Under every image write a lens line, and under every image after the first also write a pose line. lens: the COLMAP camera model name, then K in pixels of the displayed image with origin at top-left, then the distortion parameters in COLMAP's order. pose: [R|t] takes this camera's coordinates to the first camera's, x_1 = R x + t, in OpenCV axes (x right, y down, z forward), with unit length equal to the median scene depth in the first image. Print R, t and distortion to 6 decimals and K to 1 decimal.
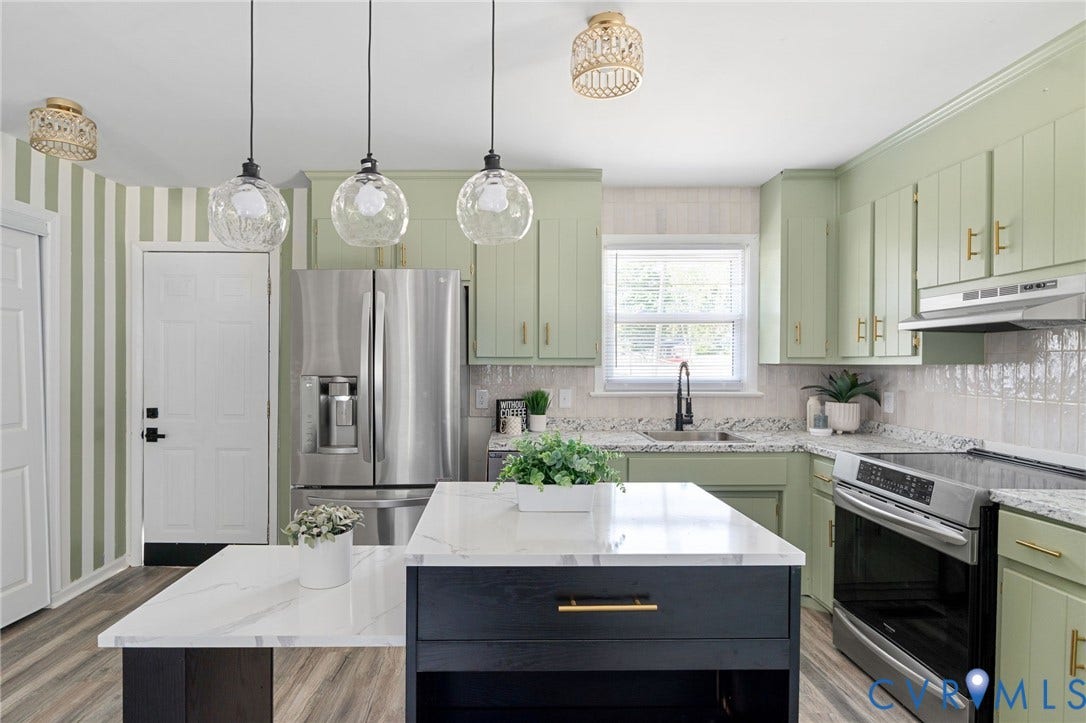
lens RADIAL K [[566.4, 0, 508.1], [0, 566.4, 369.4], [0, 0, 1]] dist [-0.005010, -0.000549]
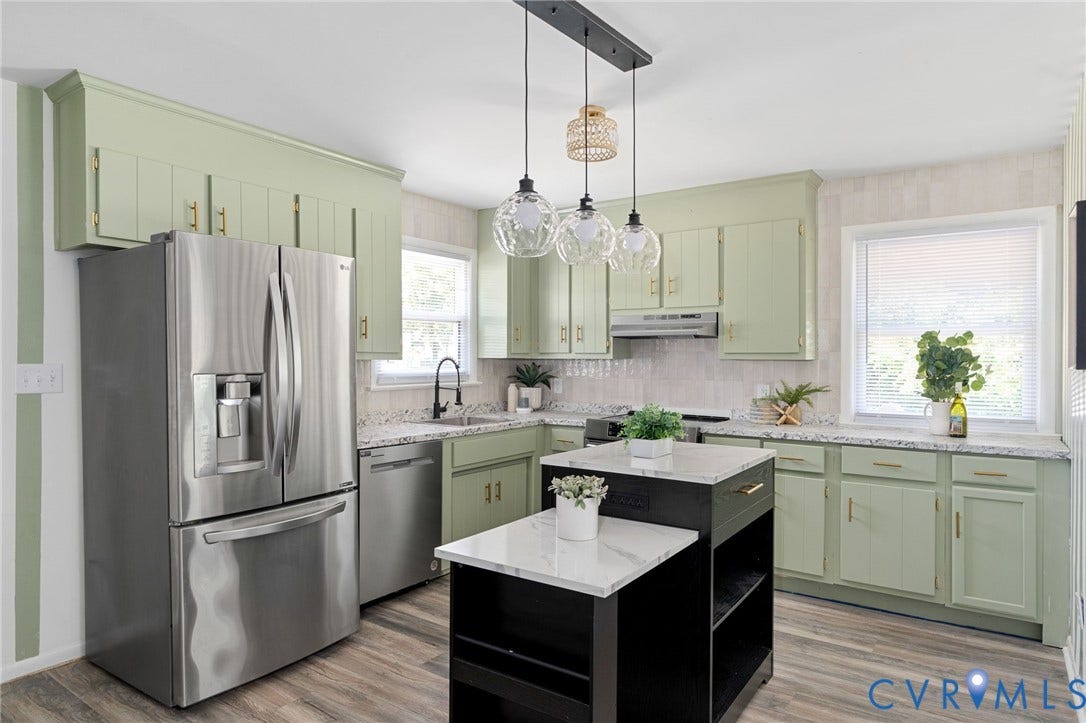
lens RADIAL K [[658.5, 0, 526.9], [0, 658.5, 365.3], [0, 0, 1]] dist [0.003364, -0.002715]
pose [[0.583693, -0.008534, 0.811930, -0.689594], [0.006384, 0.999962, 0.005921, -0.002556], [-0.811950, 0.001728, 0.583725, 0.110494]]
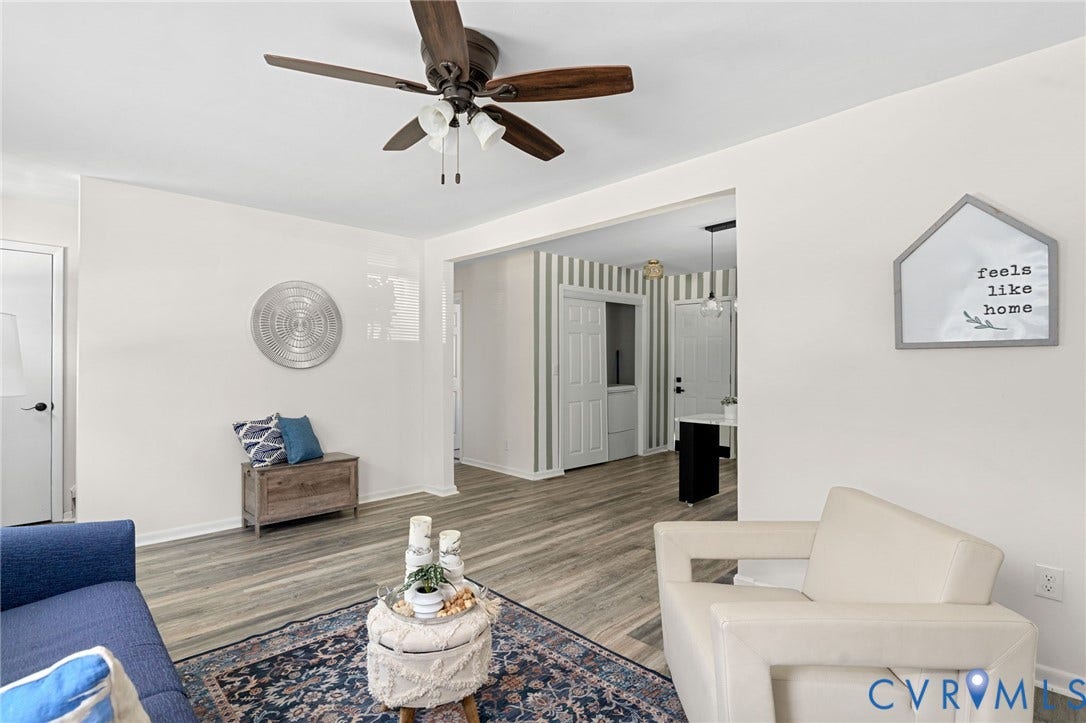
lens RADIAL K [[524.4, 0, 540.6], [0, 524.4, 362.2], [0, 0, 1]] dist [-0.008255, 0.003776]
pose [[0.699353, -0.002696, -0.714771, 0.473475], [-0.007543, 0.999909, -0.011152, 0.039464], [0.714736, 0.013191, 0.699270, -0.851473]]
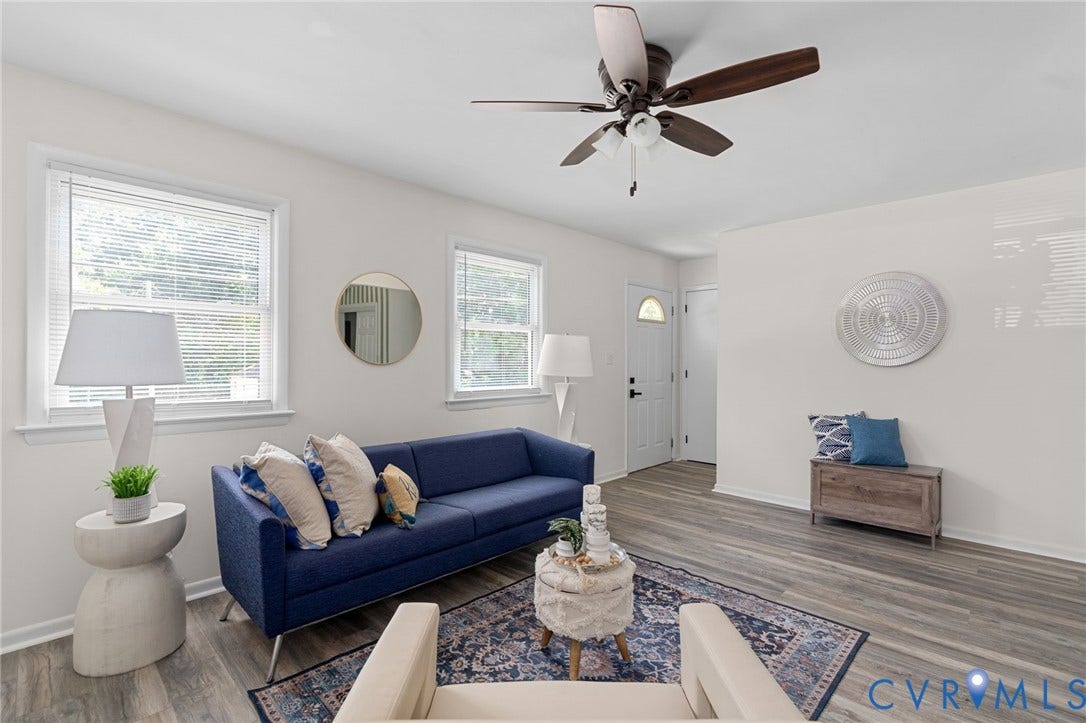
lens RADIAL K [[493.7, 0, 544.2], [0, 493.7, 360.9], [0, 0, 1]] dist [-0.013023, 0.004706]
pose [[-0.695441, -0.003034, -0.718577, 0.487171], [-0.011053, 0.999918, 0.006476, 0.033756], [0.718499, 0.012446, -0.695417, -0.152758]]
